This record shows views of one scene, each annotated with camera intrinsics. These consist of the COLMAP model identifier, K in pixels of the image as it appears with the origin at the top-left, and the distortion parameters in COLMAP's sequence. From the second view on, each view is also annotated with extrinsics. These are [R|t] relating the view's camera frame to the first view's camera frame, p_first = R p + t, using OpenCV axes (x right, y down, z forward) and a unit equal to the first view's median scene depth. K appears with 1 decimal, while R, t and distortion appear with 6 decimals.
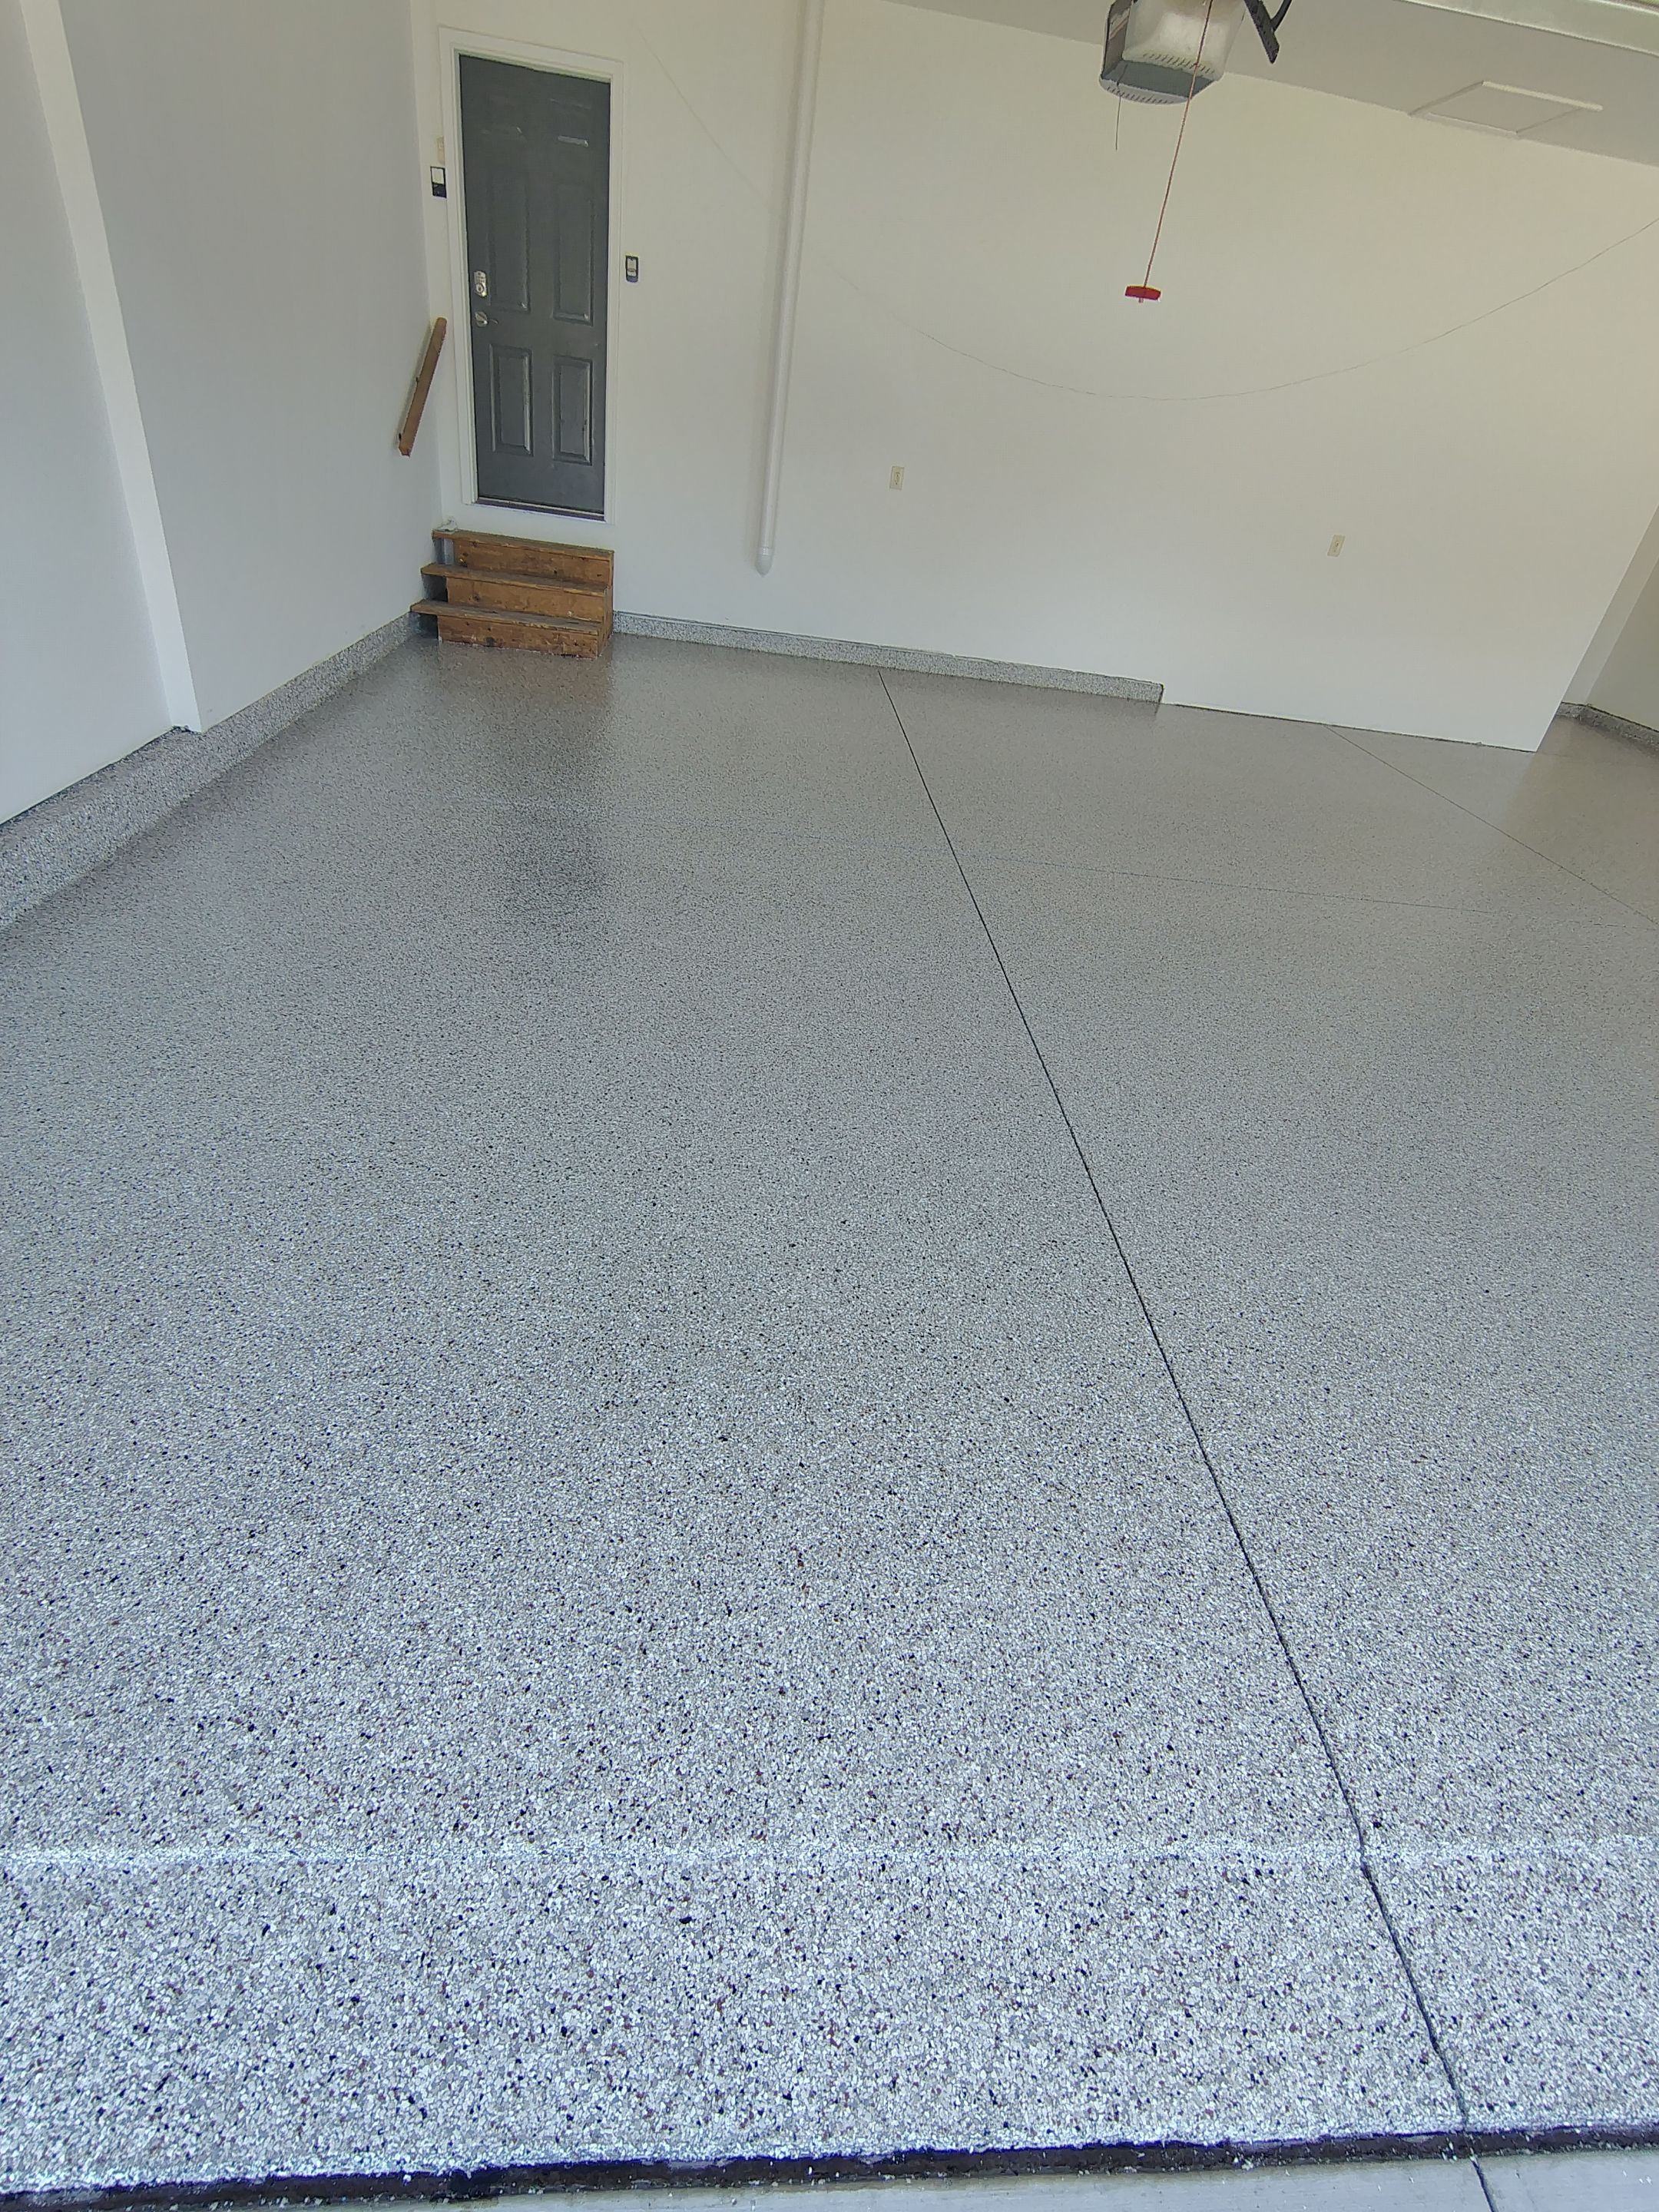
lens RADIAL K [[1049.3, 0, 833.2], [0, 1049.3, 1093.8], [0, 0, 1]] dist [-0.011478, 0.005828]
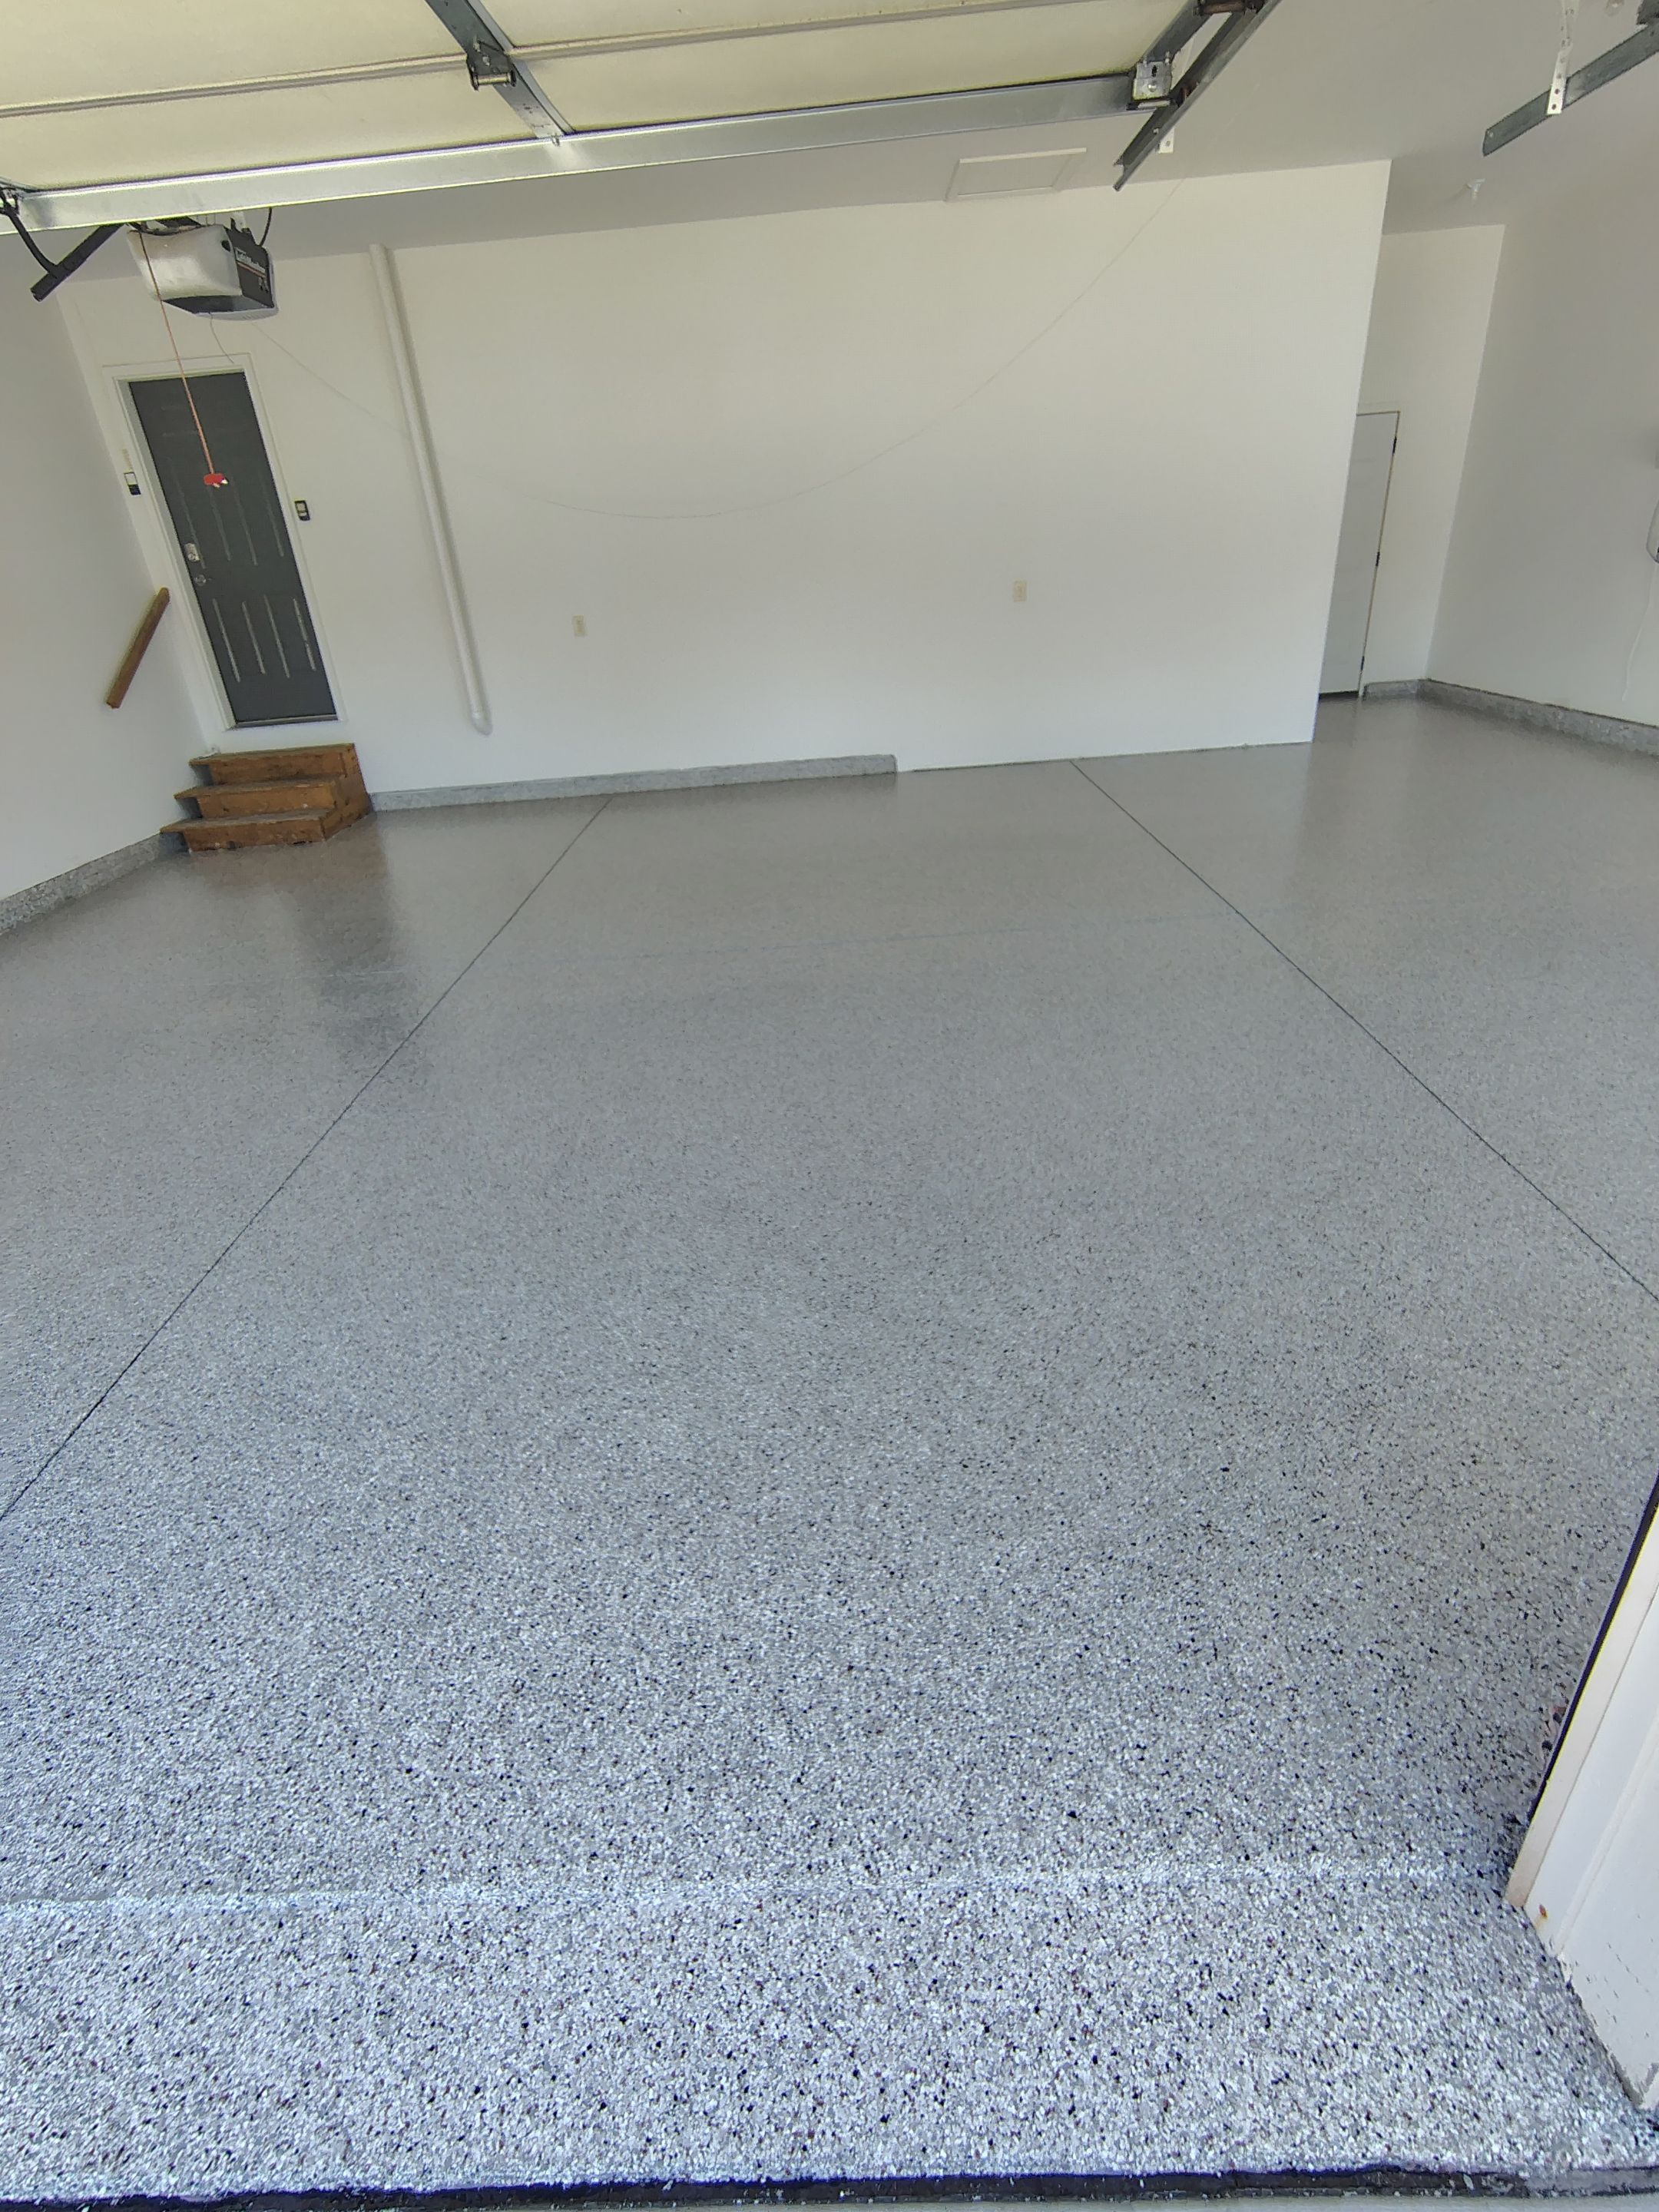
lens RADIAL K [[1049.3, 0, 833.2], [0, 1049.3, 1093.8], [0, 0, 1]] dist [-0.011478, 0.005828]
pose [[0.976846, -0.152693, -0.149852, 1.698427], [0.137012, 0.984446, -0.109968, 0.172978], [0.164313, 0.086890, 0.982574, 0.095264]]
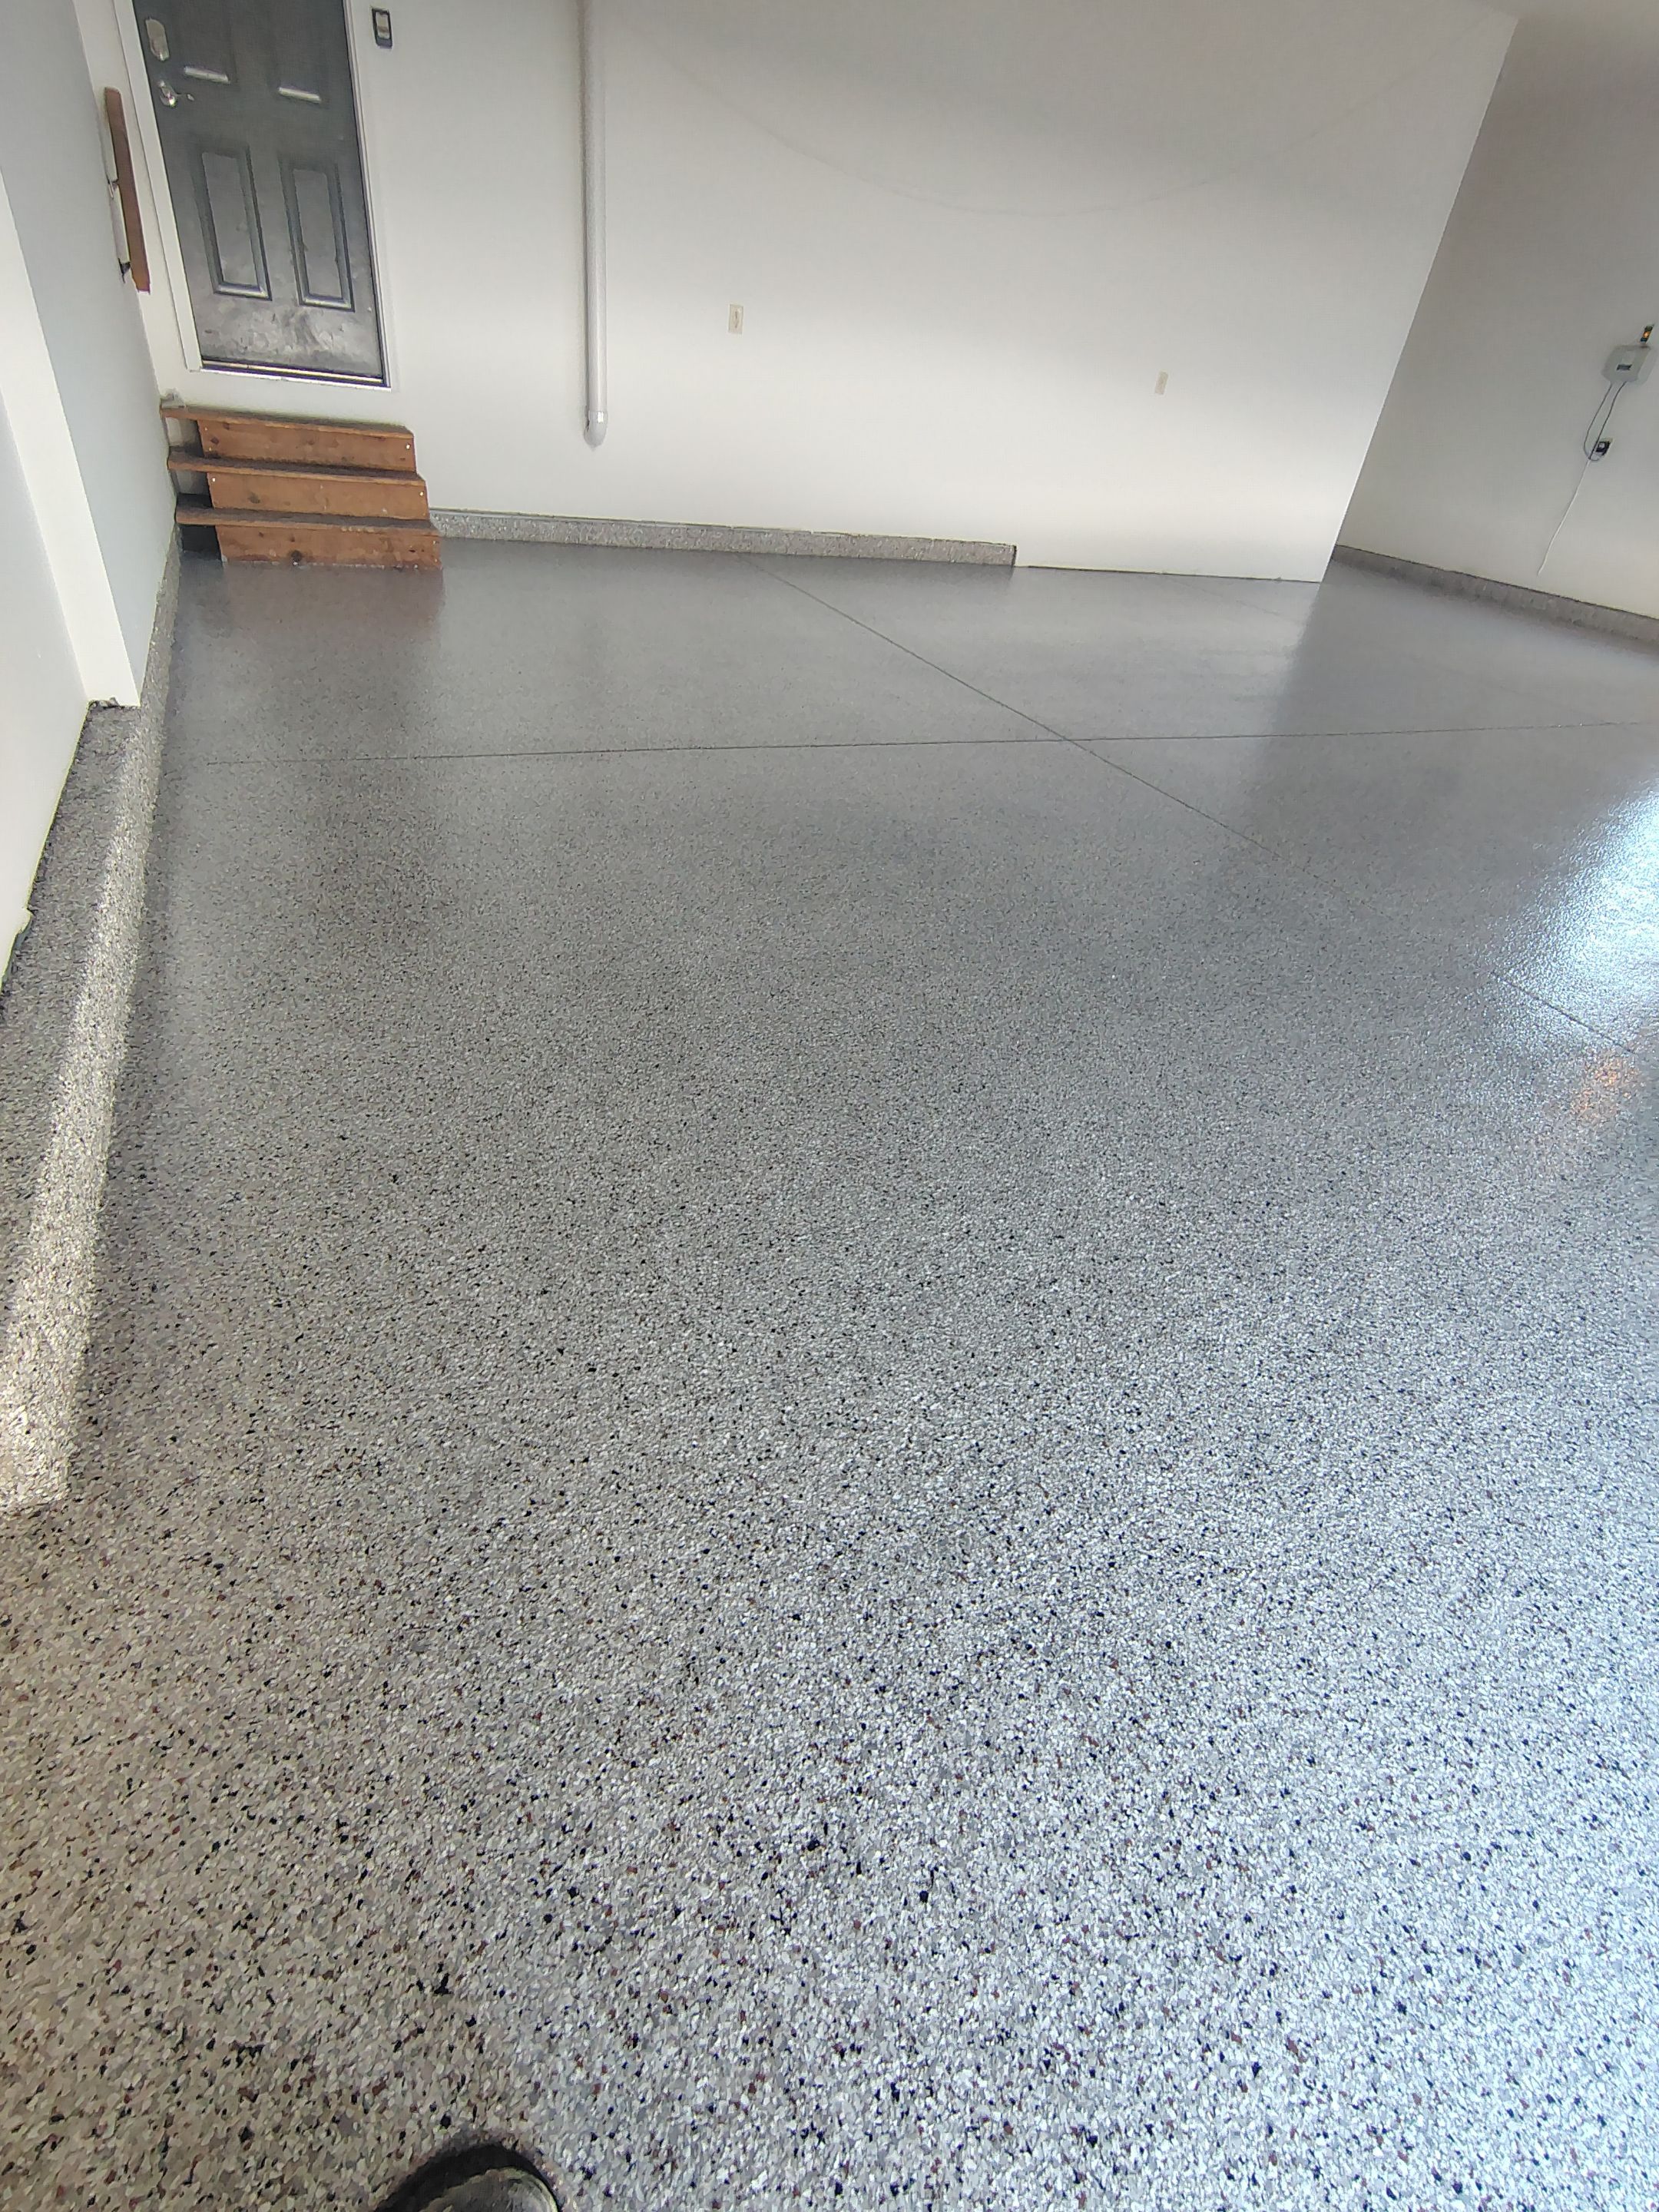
lens RADIAL K [[1020.8, 0, 835.8], [0, 1020.8, 1100.5], [0, 0, 1]] dist [-0.016389, 0.009759]
pose [[0.930763, -0.237651, 0.277851, -1.024364], [0.209325, 0.969437, 0.127965, -0.223722], [-0.299770, -0.060944, 0.952063, 0.575210]]
